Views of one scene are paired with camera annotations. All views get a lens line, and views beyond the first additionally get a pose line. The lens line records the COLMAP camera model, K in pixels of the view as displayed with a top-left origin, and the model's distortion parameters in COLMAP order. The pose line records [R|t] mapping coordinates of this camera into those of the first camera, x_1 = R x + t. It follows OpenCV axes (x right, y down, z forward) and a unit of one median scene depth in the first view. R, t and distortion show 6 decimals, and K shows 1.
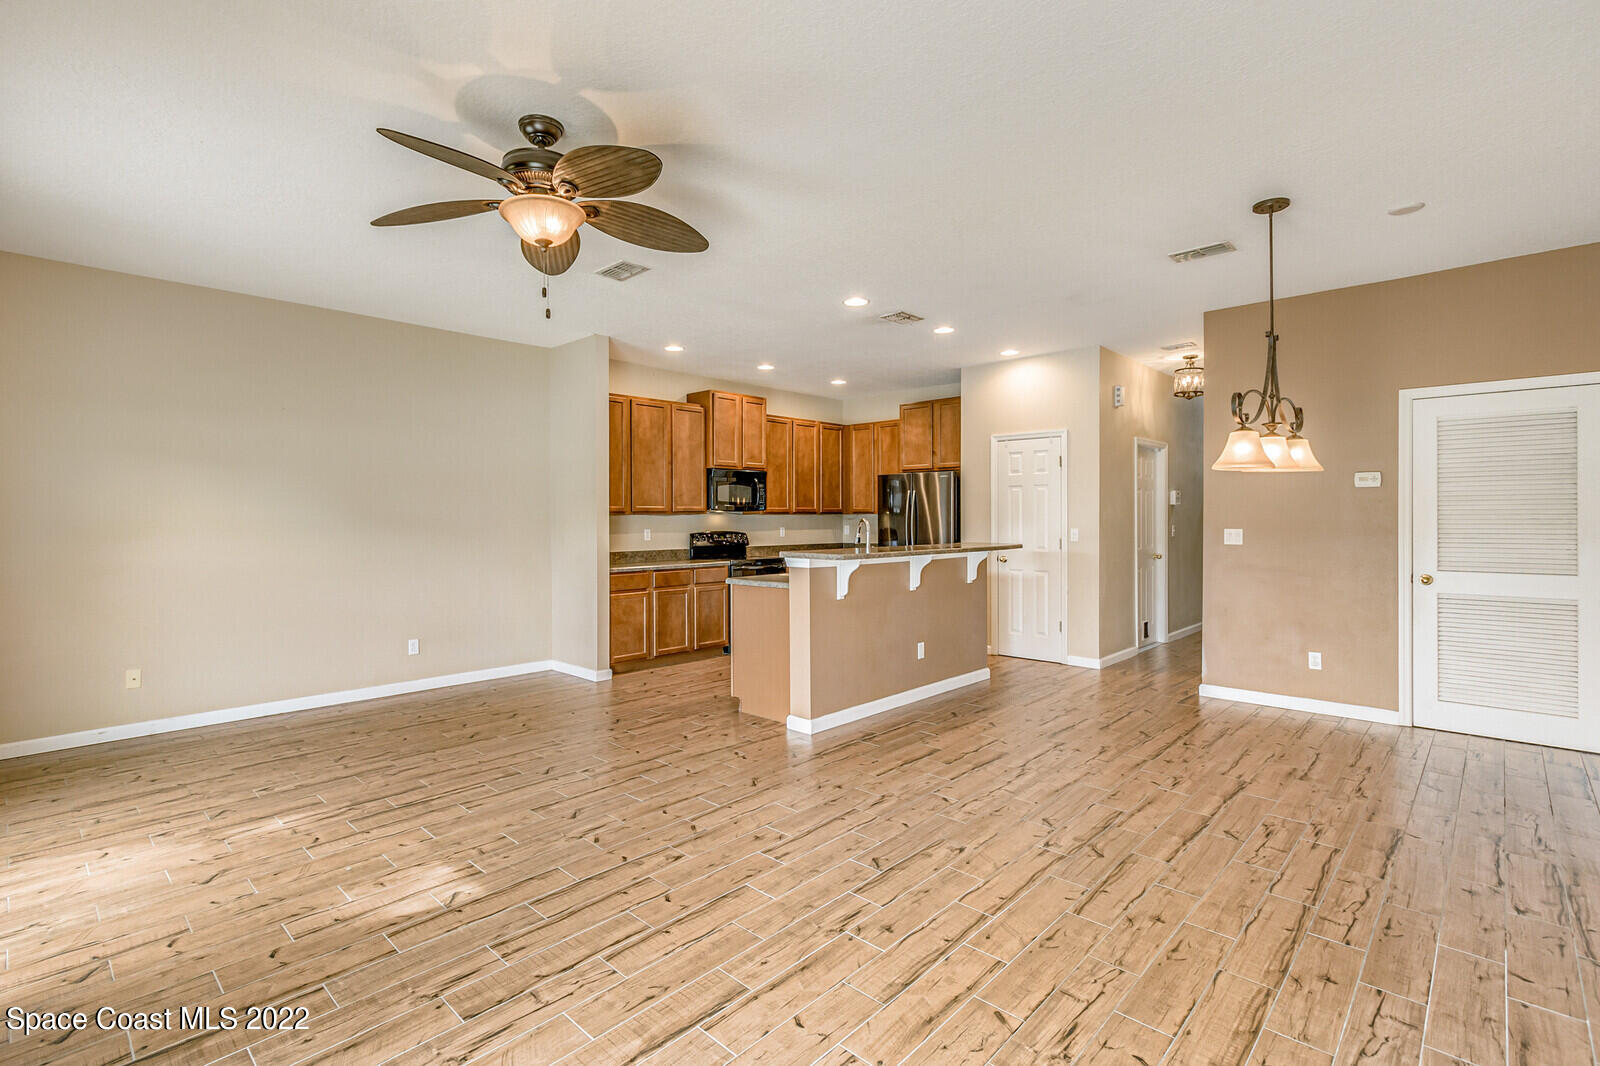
lens RADIAL K [[737.7, 0, 761.7], [0, 737.7, 521.3], [0, 0, 1]] dist [0.001071, 0.000028]
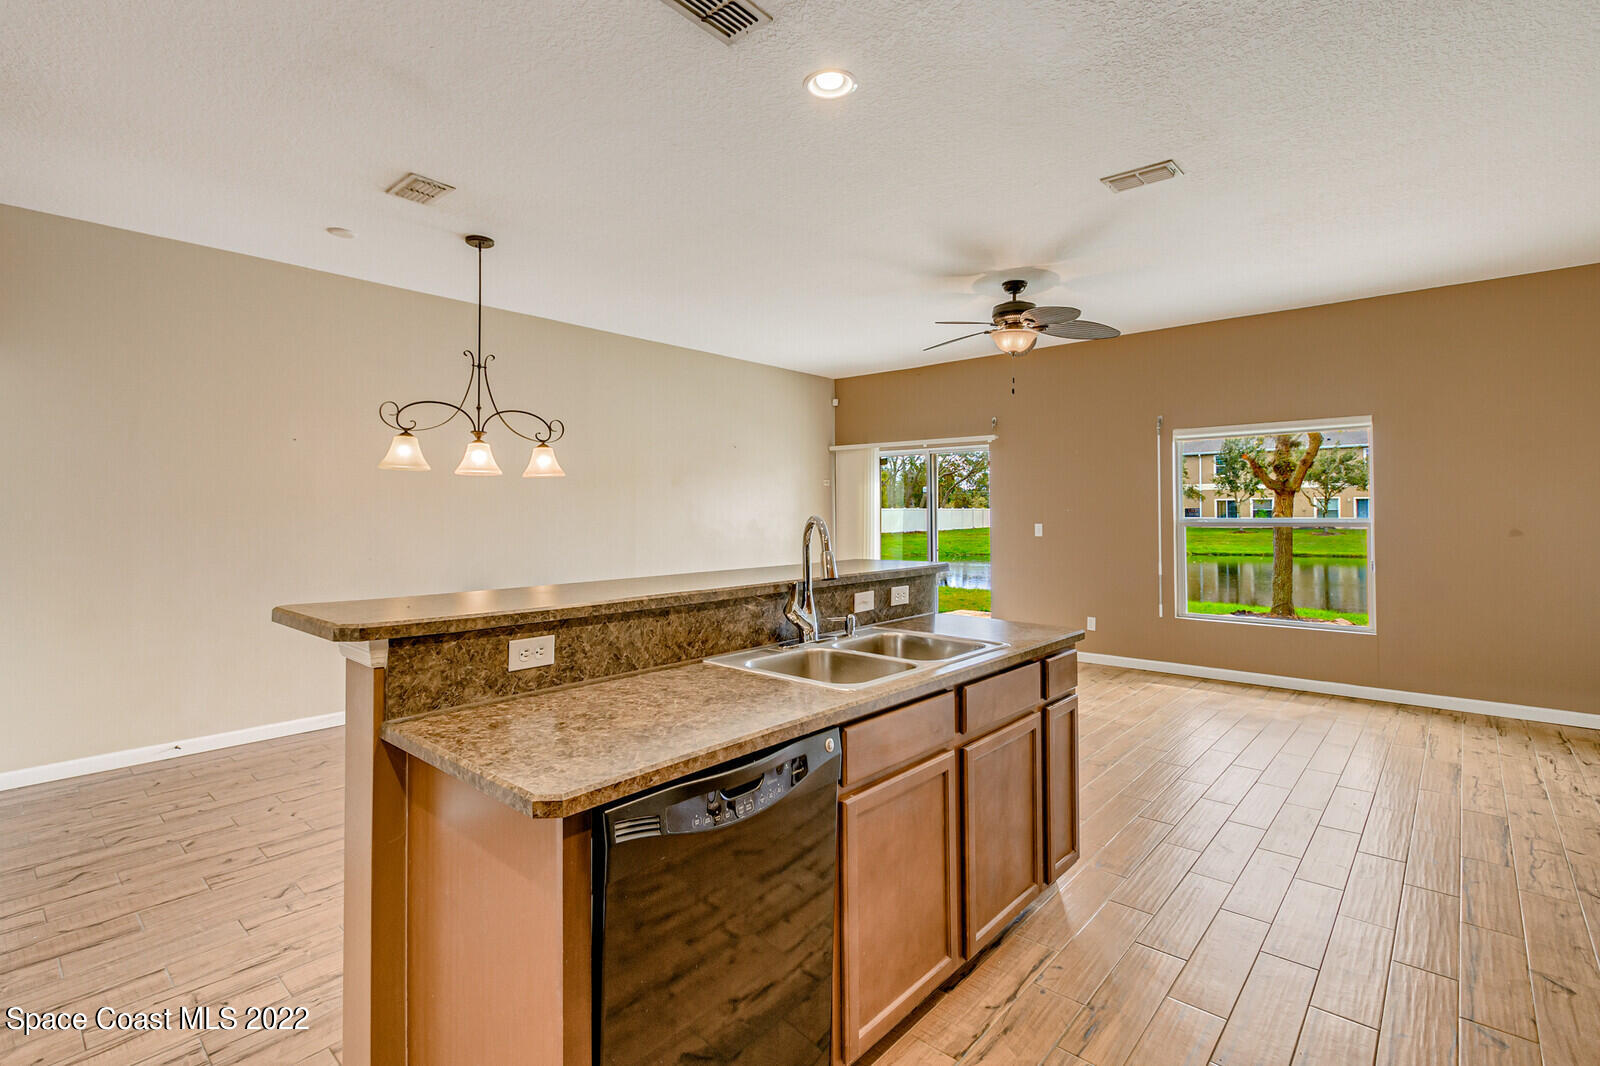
lens RADIAL K [[757.7, 0, 804.2], [0, 757.7, 509.2], [0, 0, 1]] dist [-0.000727, 0.000769]
pose [[-0.997050, 0.005494, -0.076562, 0.146557], [0.005368, 0.999984, 0.001843, -0.006784], [0.076571, 0.001427, -0.997063, 1.196315]]
